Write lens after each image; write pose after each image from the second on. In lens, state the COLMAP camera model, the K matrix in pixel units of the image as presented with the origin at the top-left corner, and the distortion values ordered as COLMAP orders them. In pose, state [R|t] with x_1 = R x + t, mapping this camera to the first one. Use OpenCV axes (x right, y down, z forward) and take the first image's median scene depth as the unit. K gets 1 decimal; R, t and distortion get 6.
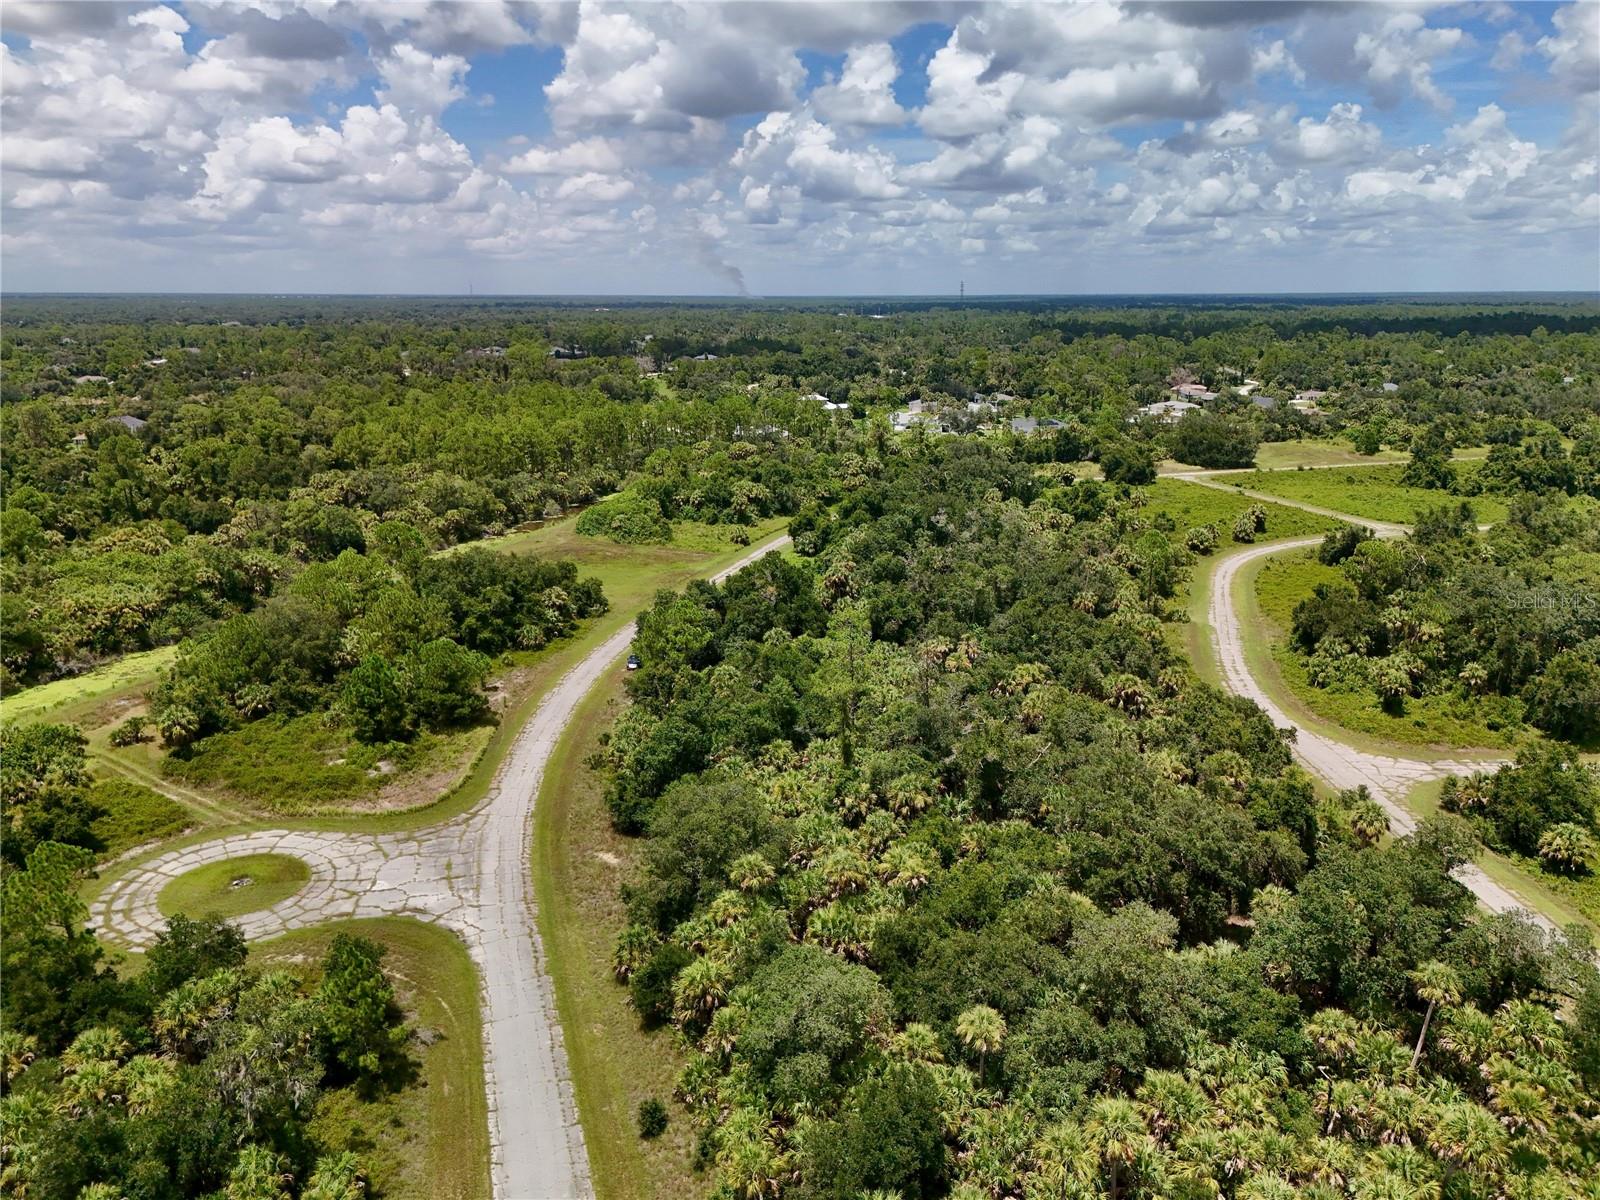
lens RADIAL K [[1181.9, 0, 802.1], [0, 1181.9, 595.6], [0, 0, 1]] dist [0.052973, -0.045180]
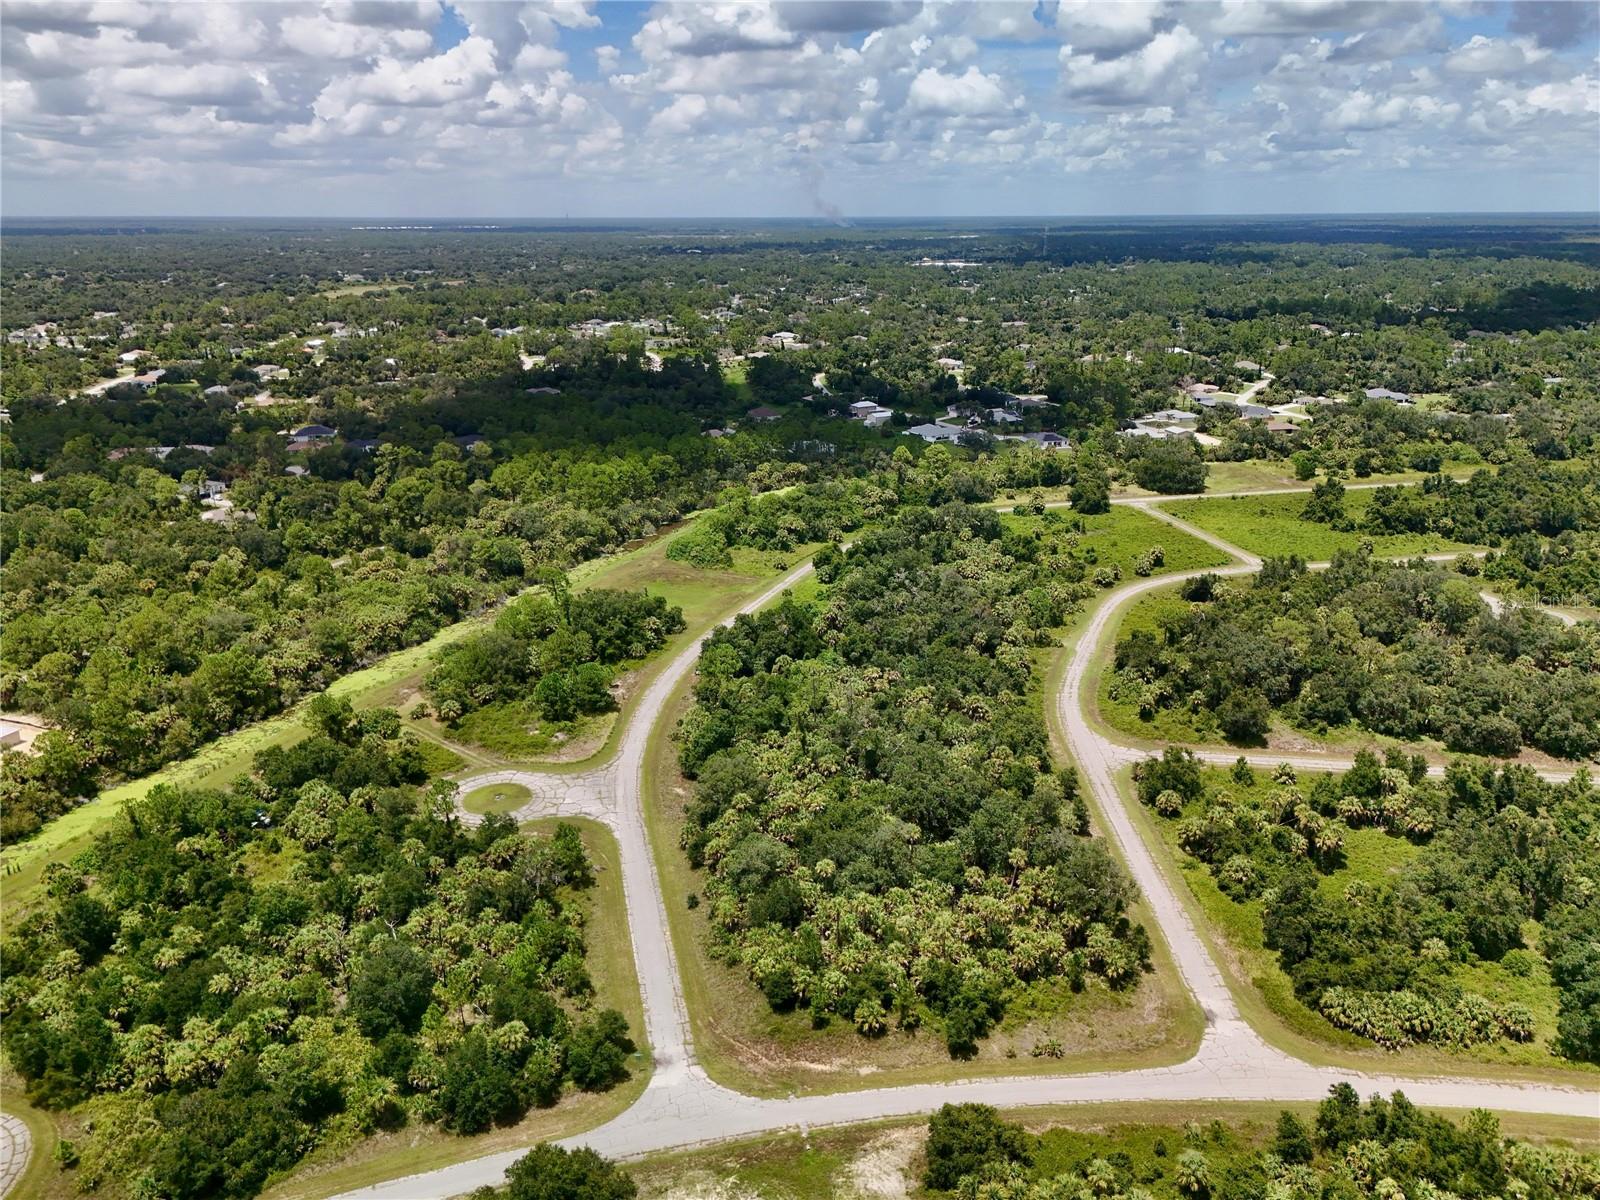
lens RADIAL K [[1180.4, 0, 800.0], [0, 1180.4, 600.0], [0, 0, 1]] dist [0.148259, -0.398242]
pose [[0.996888, 0.021735, -0.075772, 0.074945], [-0.016607, 0.997570, 0.067662, -0.097261], [0.077059, -0.066193, 0.994827, -0.387323]]
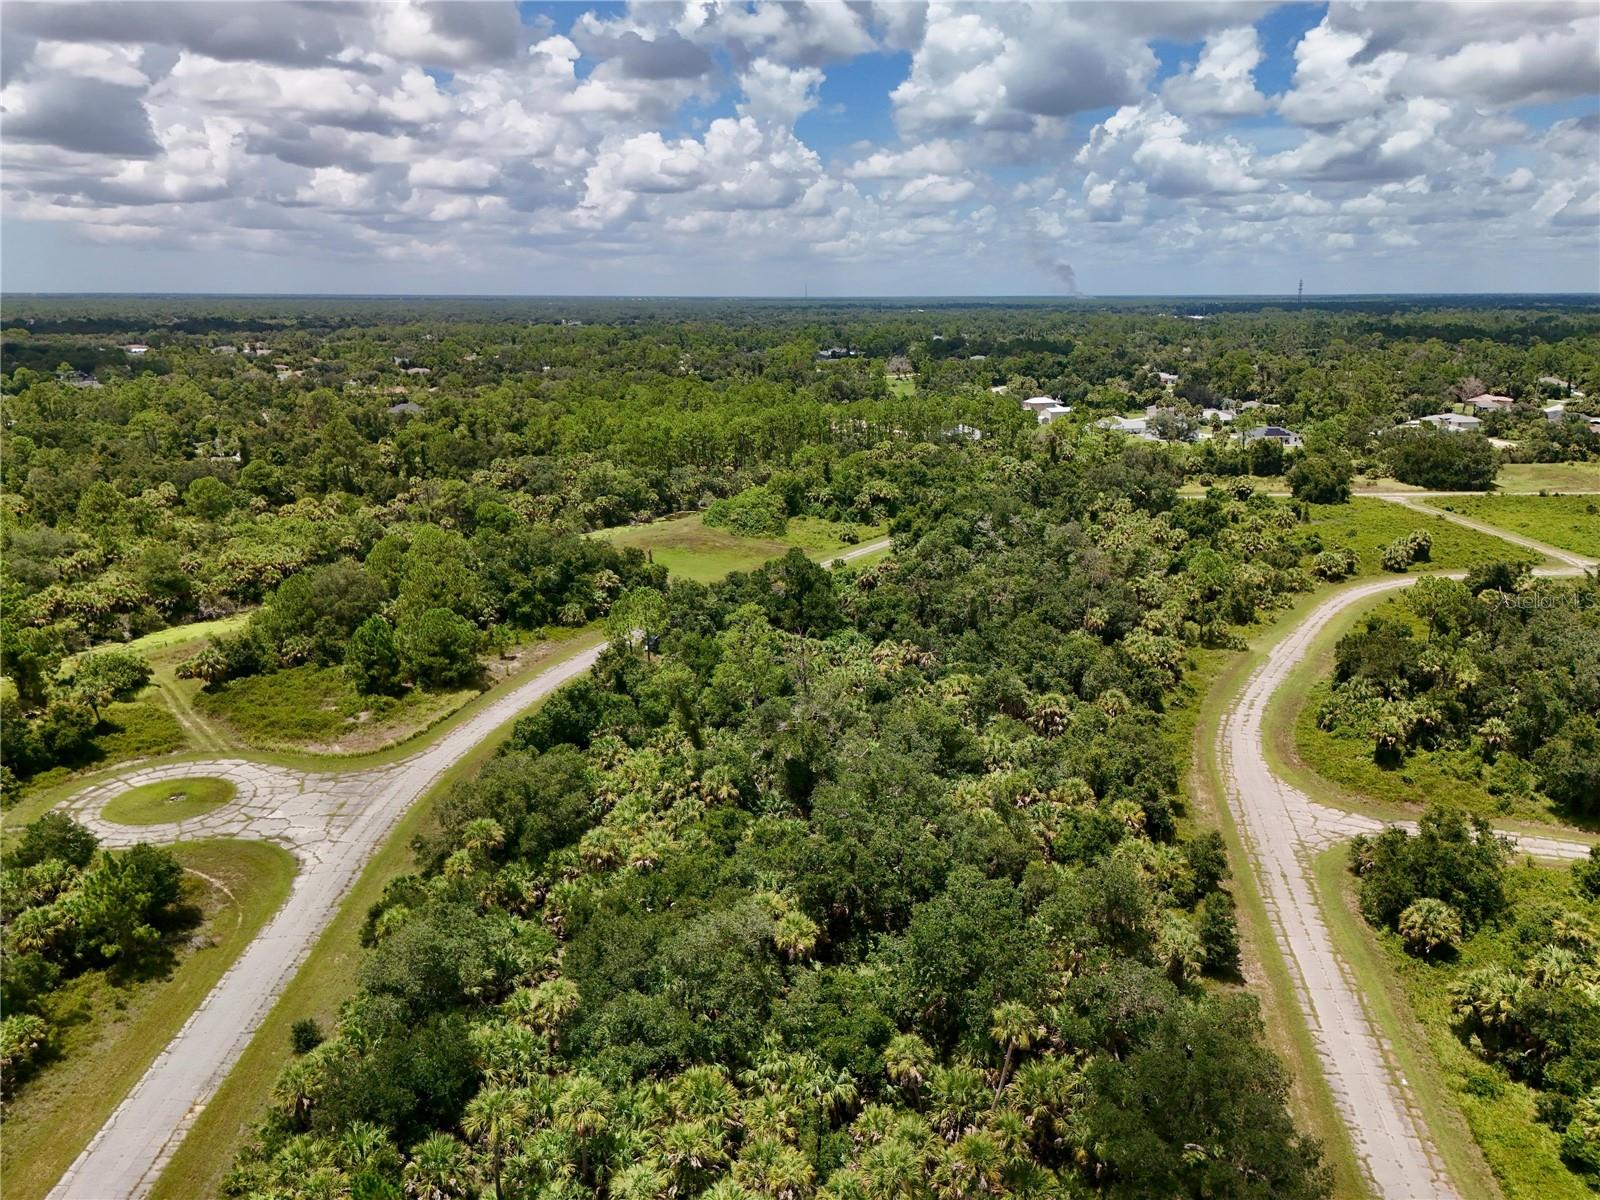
lens RADIAL K [[1181.9, 0, 802.1], [0, 1181.9, 595.6], [0, 0, 1]] dist [0.052973, -0.045180]
pose [[0.962642, 0.067239, -0.262297, 0.167379], [-0.067397, 0.997691, 0.008402, -0.003555], [0.262256, 0.009590, 0.964951, 0.011877]]
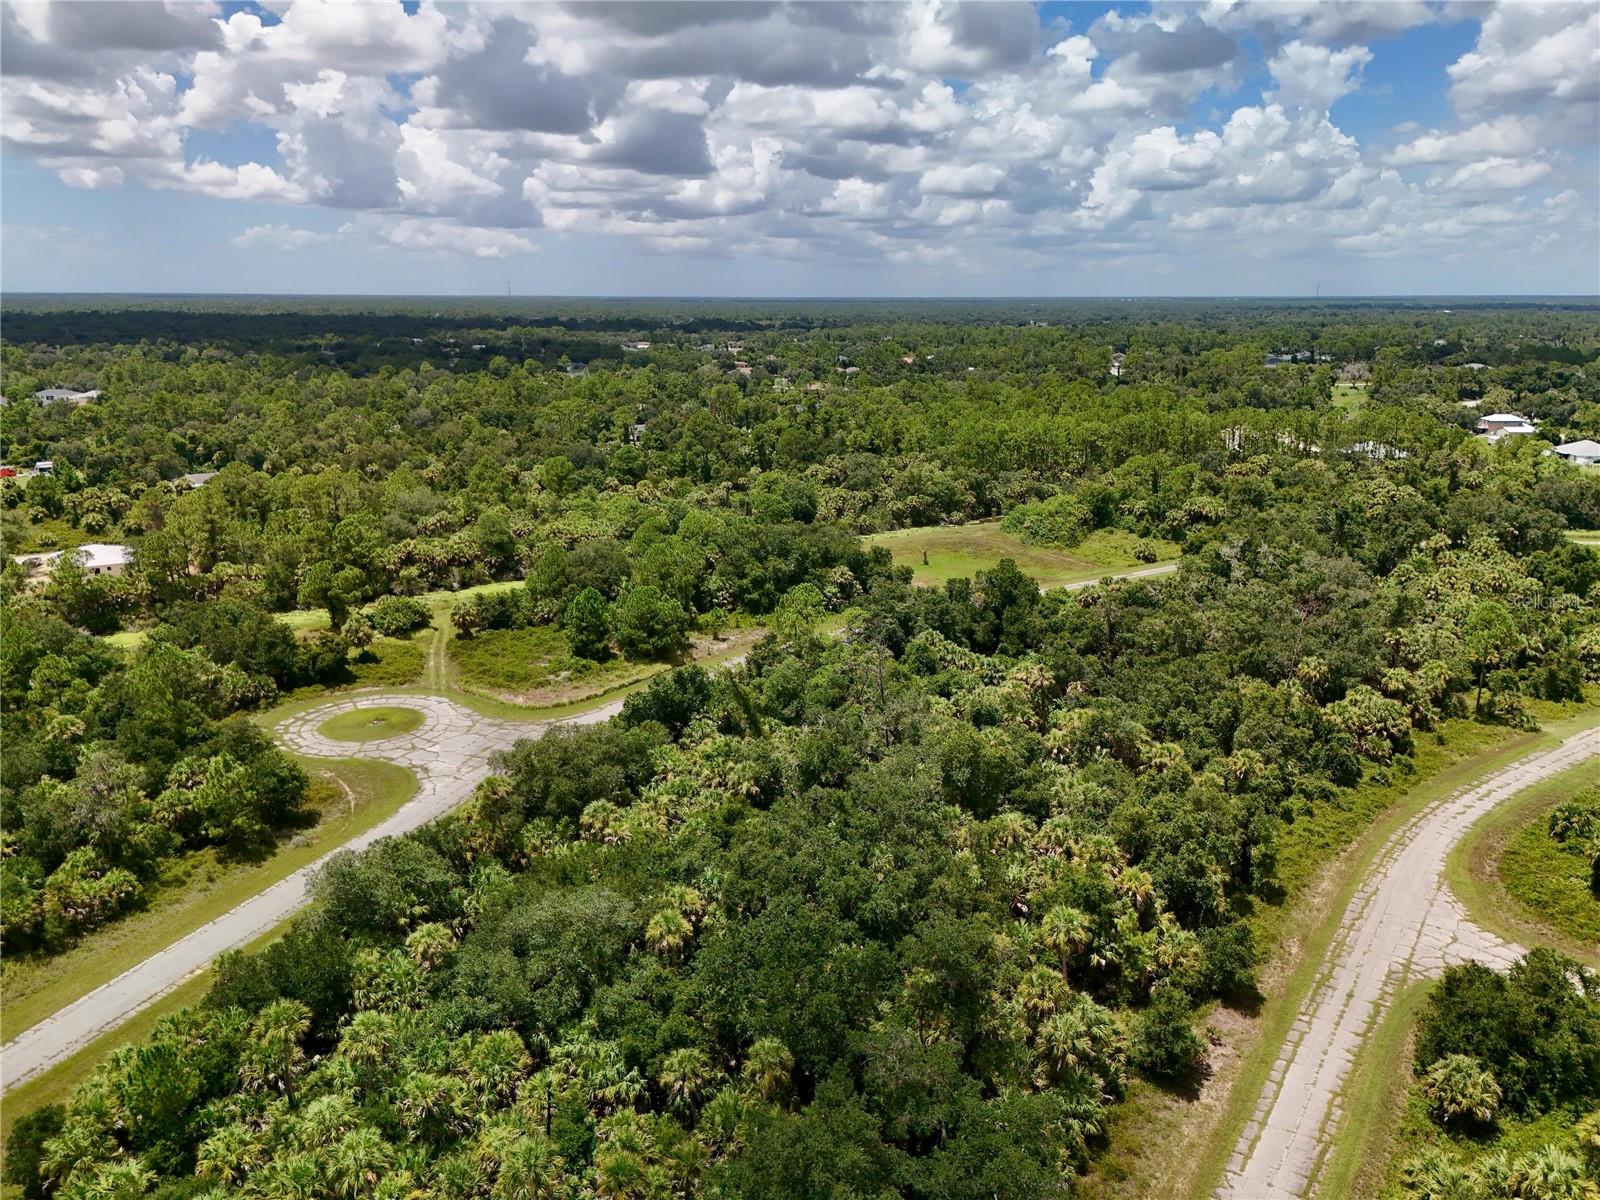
lens RADIAL K [[1181.9, 0, 802.1], [0, 1181.9, 595.6], [0, 0, 1]] dist [0.052973, -0.045180]
pose [[0.781088, 0.154925, -0.604896, 0.293247], [-0.155995, 0.986429, 0.051211, -0.020964], [0.604621, 0.054360, 0.794656, 0.079794]]
